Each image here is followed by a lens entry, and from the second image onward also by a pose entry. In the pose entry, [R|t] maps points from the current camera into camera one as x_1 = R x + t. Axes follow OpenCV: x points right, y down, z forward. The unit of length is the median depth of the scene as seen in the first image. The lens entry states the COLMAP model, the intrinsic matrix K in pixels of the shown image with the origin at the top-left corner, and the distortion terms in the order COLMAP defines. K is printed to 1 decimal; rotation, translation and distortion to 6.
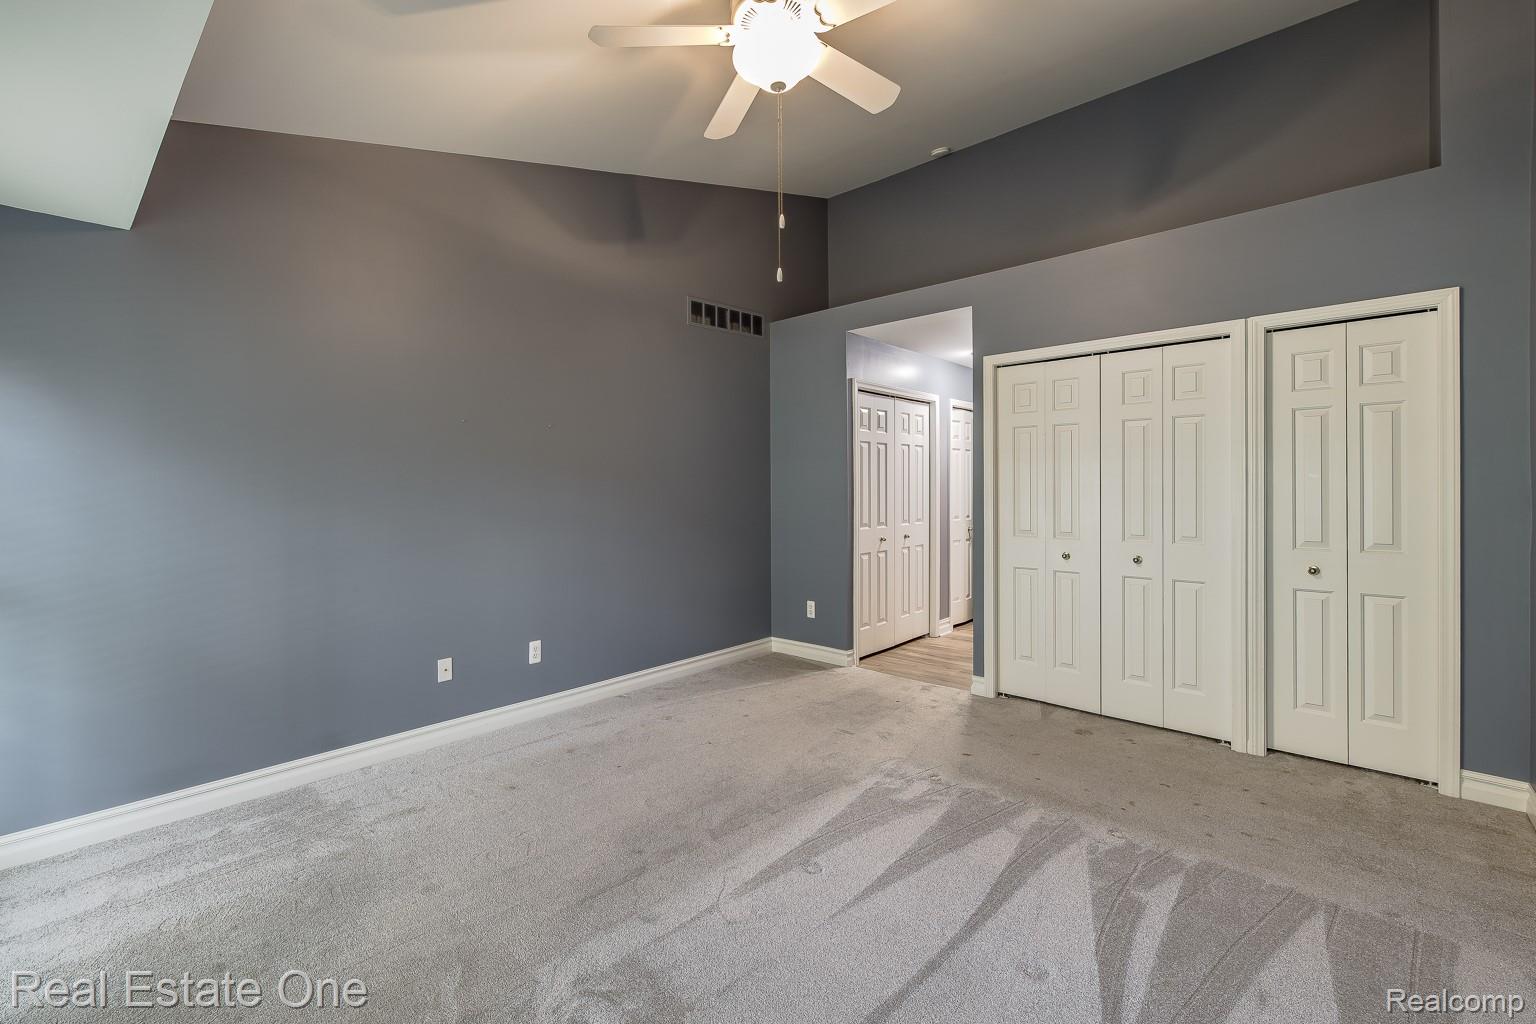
lens RADIAL K [[670.7, 0, 760.9], [0, 670.7, 495.5], [0, 0, 1]] dist [0.004486, -0.000449]
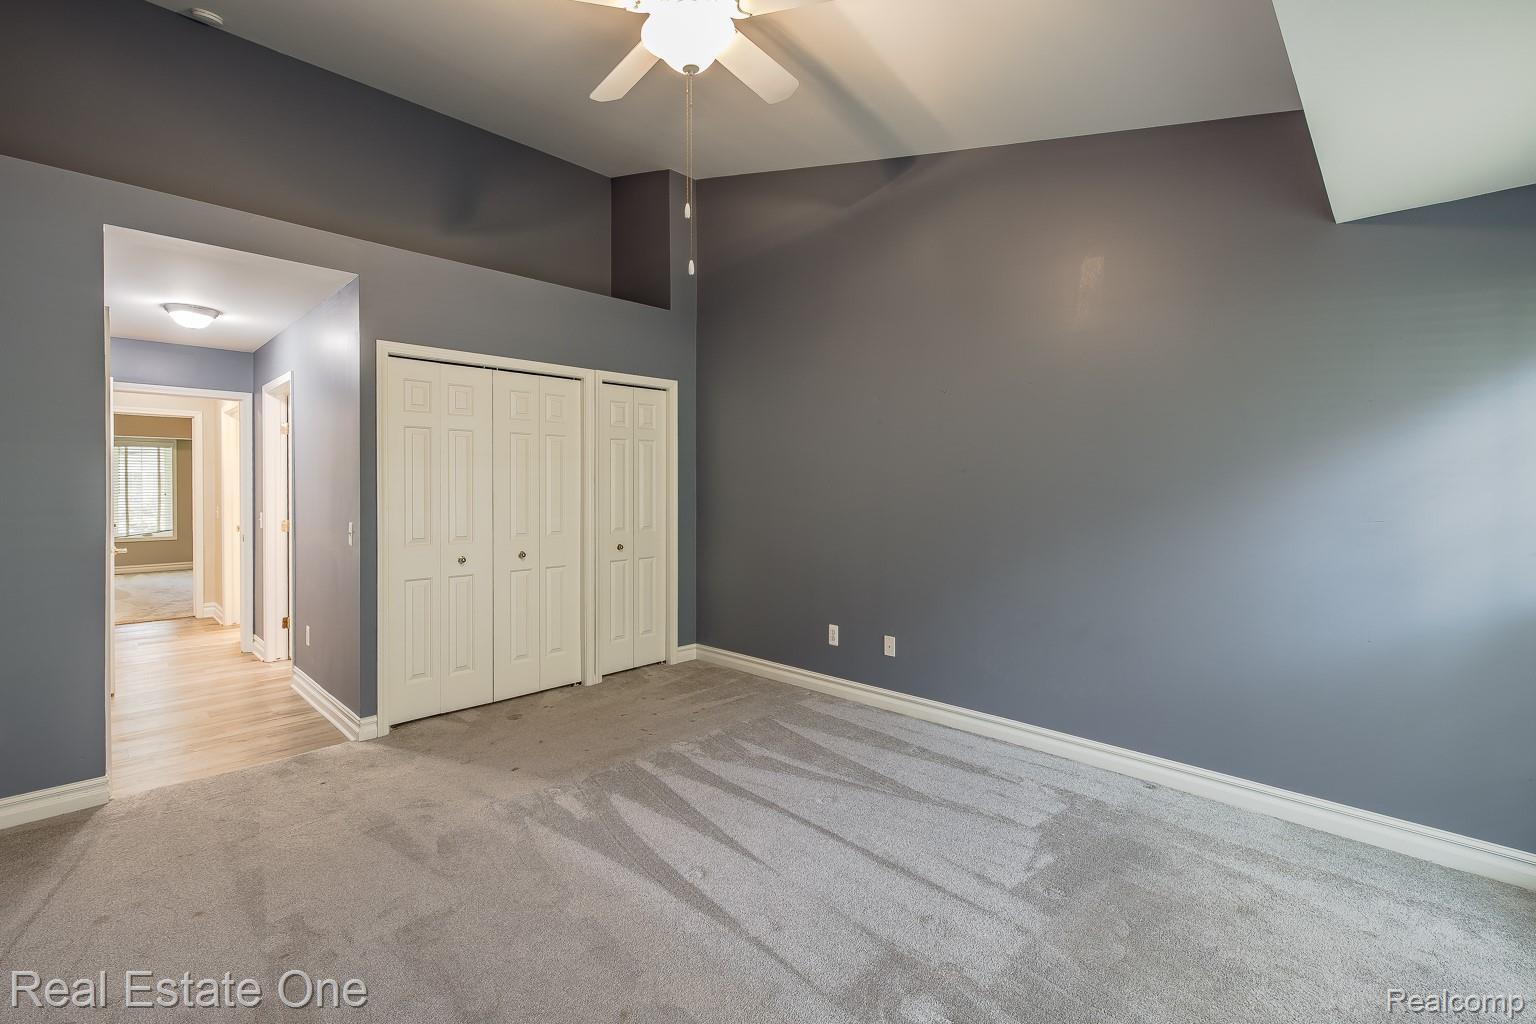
lens RADIAL K [[670.7, 0, 760.9], [0, 670.7, 495.5], [0, 0, 1]] dist [0.004486, -0.000449]
pose [[0.025125, -0.006359, 0.999664, -0.658742], [0.015382, 0.999864, 0.005974, -0.007293], [-0.999566, 0.015227, 0.025220, 0.630192]]
